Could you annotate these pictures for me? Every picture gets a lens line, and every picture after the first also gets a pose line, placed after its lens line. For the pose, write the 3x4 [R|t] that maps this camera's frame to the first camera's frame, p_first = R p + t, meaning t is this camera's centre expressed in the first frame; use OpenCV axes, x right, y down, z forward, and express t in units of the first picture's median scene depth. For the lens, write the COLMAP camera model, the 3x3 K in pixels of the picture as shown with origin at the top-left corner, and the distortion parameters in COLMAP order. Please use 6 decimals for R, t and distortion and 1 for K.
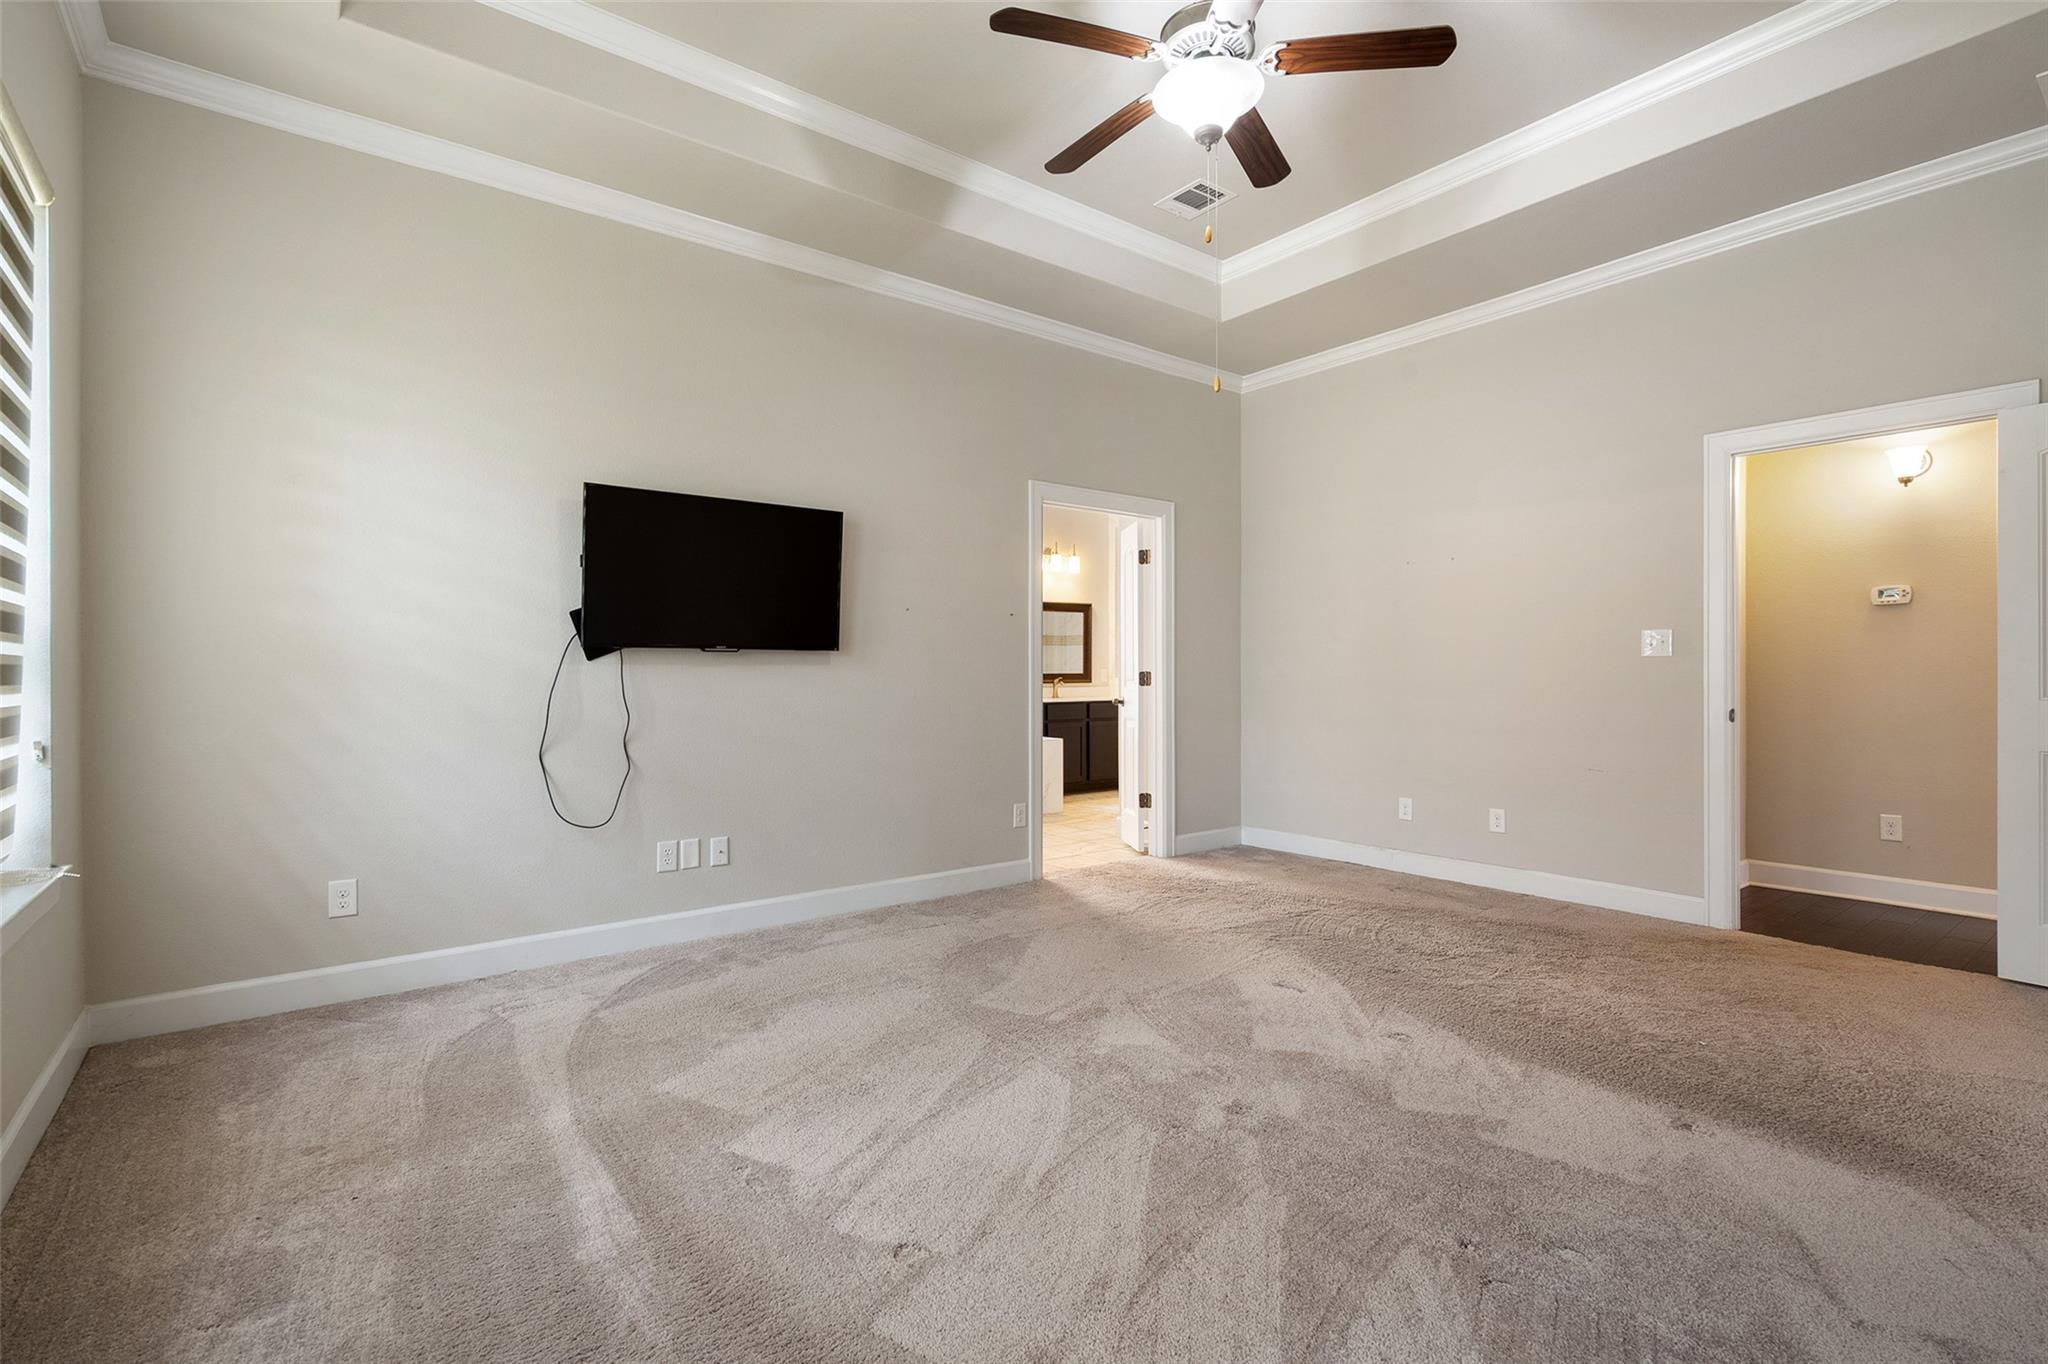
lens RADIAL K [[943.0, 0, 1028.4], [0, 943.0, 680.0], [0, 0, 1]] dist [-0.002638, 0.001865]
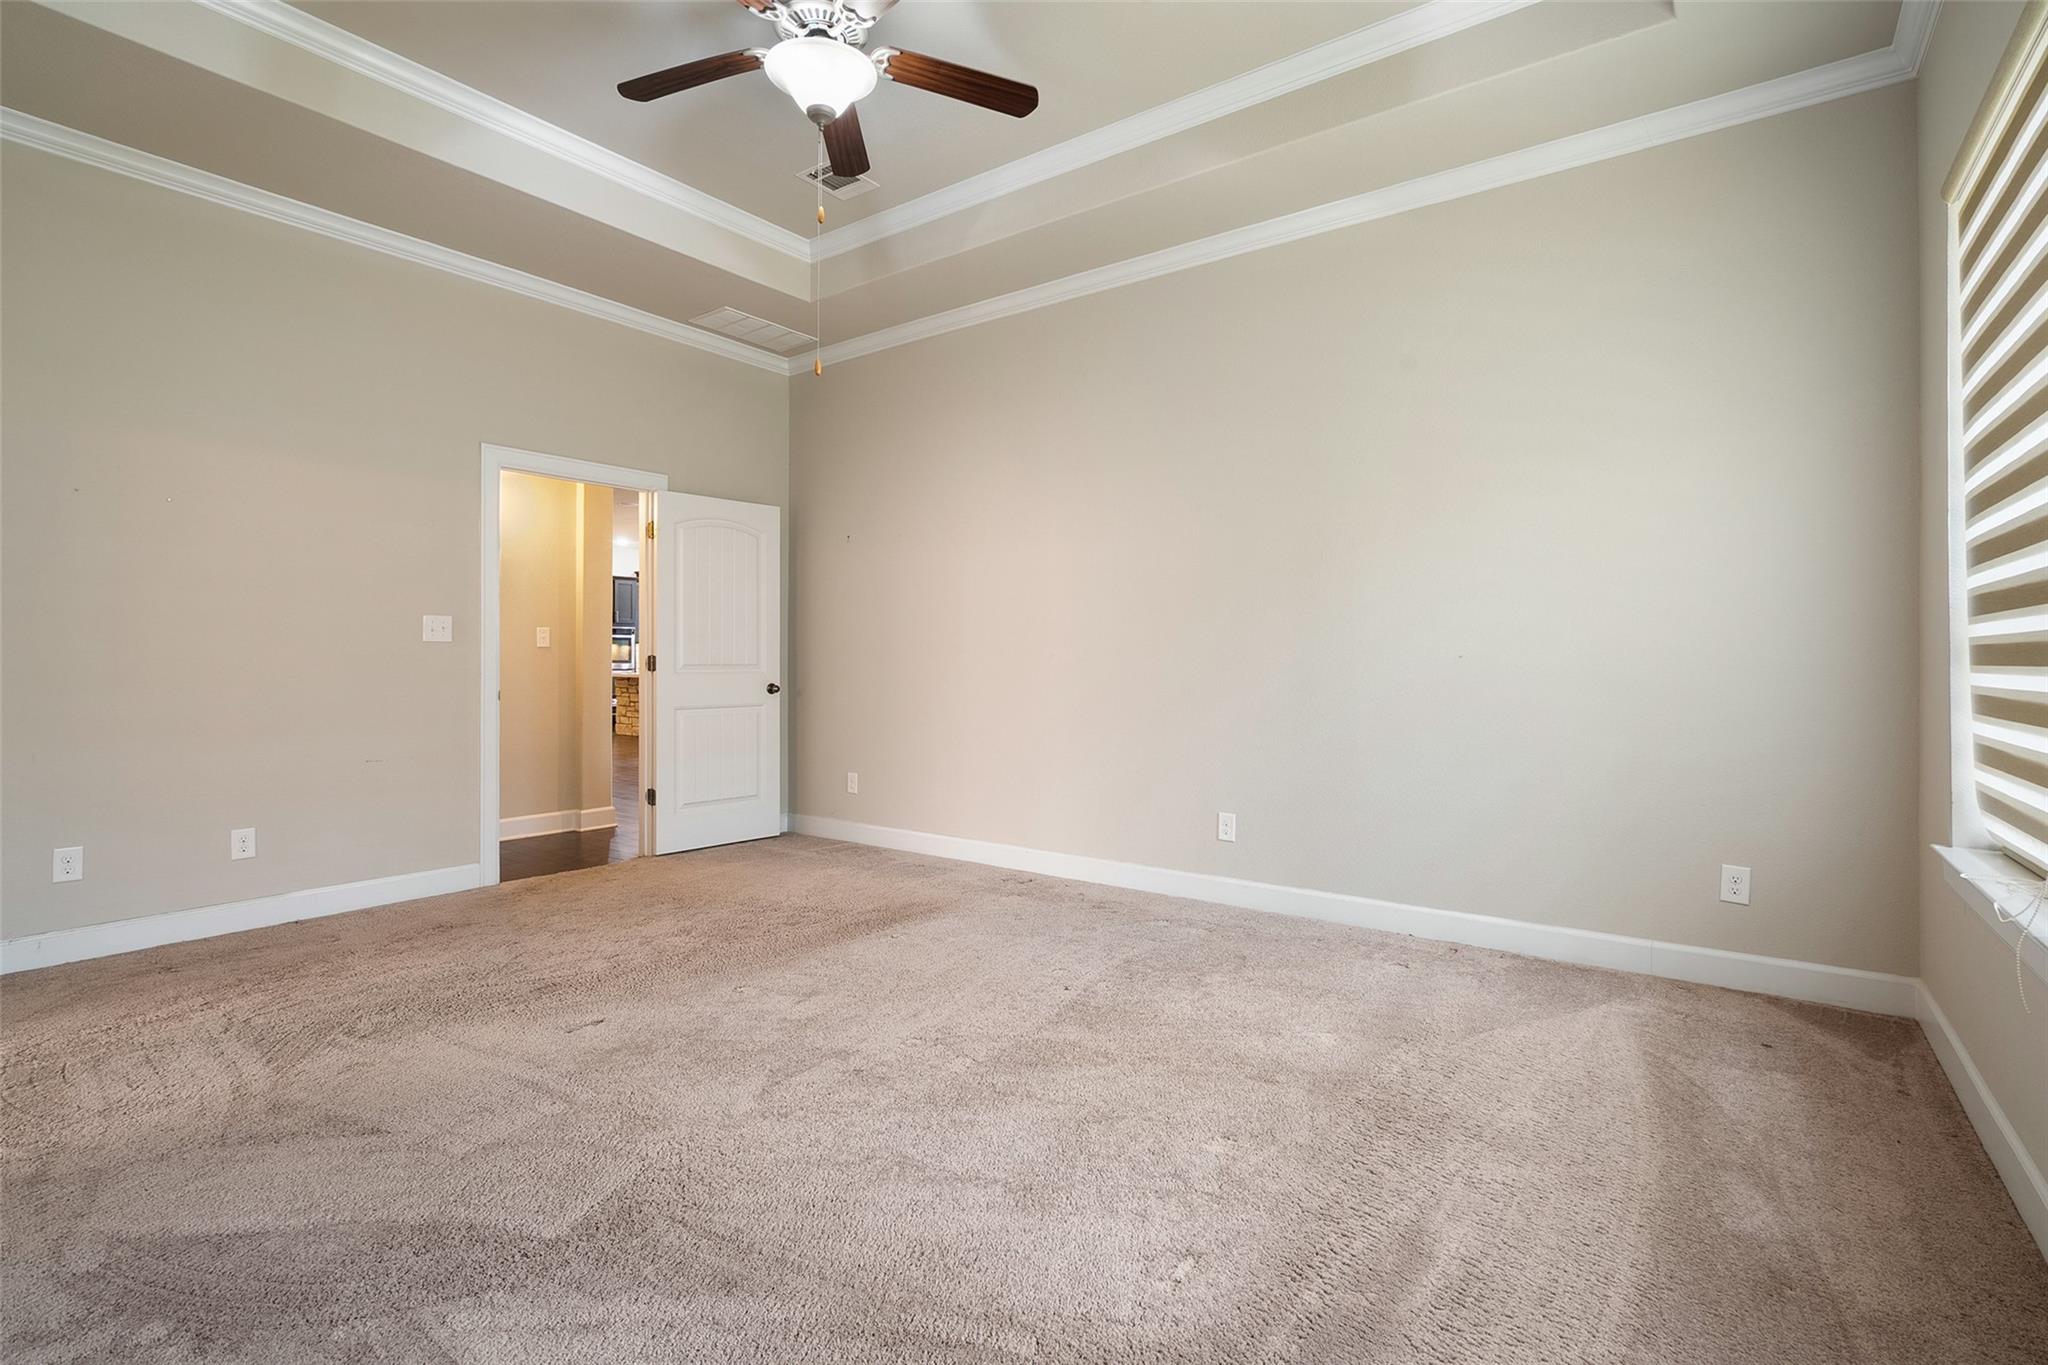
lens RADIAL K [[943.0, 0, 1052.7], [0, 943.0, 658.5], [0, 0, 1]] dist [-0.002638, 0.001865]
pose [[-0.279717, 0.005231, 0.960068, -0.636471], [0.002654, 0.999986, -0.004676, -0.000925], [-0.960079, 0.001240, -0.279727, 0.800688]]
